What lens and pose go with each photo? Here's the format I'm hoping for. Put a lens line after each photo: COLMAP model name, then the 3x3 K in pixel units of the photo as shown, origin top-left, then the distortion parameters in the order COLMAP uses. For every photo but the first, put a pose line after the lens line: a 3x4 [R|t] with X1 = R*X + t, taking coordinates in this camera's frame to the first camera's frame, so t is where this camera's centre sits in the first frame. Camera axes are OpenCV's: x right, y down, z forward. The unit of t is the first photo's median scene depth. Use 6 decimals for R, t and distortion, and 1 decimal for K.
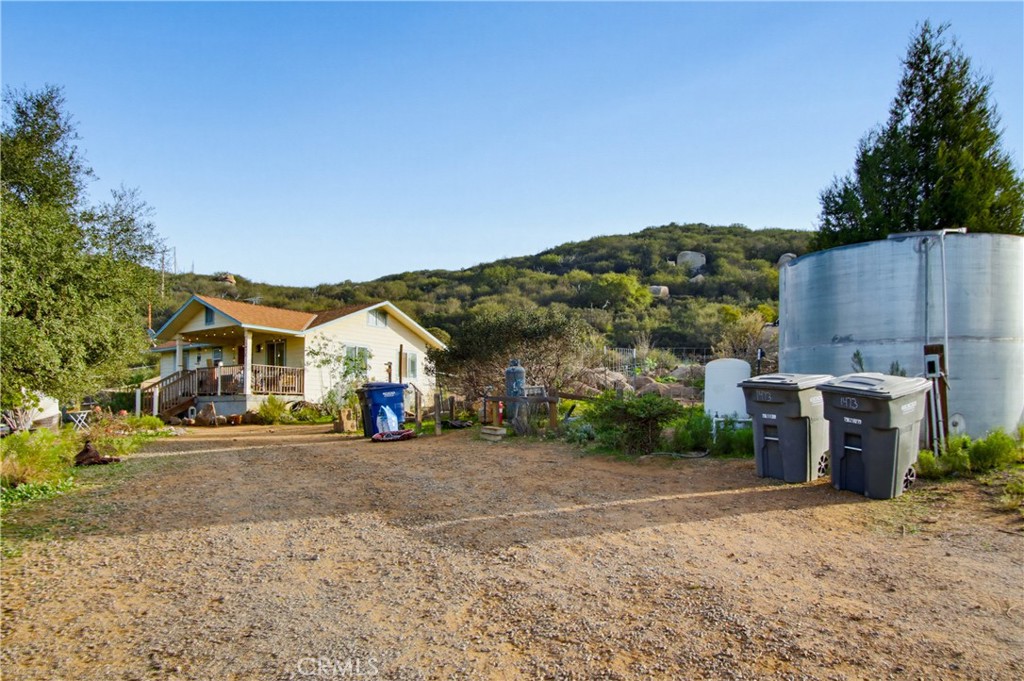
lens RADIAL K [[497.1, 0, 516.8], [0, 497.1, 357.7], [0, 0, 1]] dist [0.027869, 0.000219]
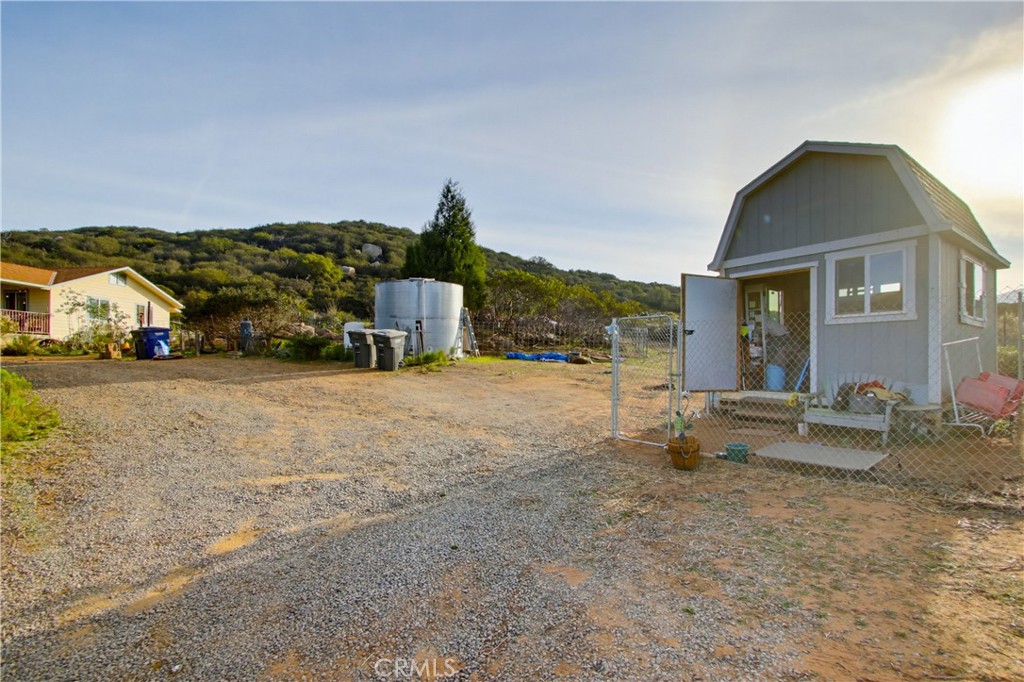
lens RADIAL K [[497.1, 0, 516.8], [0, 497.1, 358.2], [0, 0, 1]] dist [0.027869, 0.000219]
pose [[0.853737, 0.000907, 0.520704, -0.053181], [-0.049203, 0.995664, 0.078939, -0.019746], [-0.518375, -0.093013, 0.850080, -0.534919]]
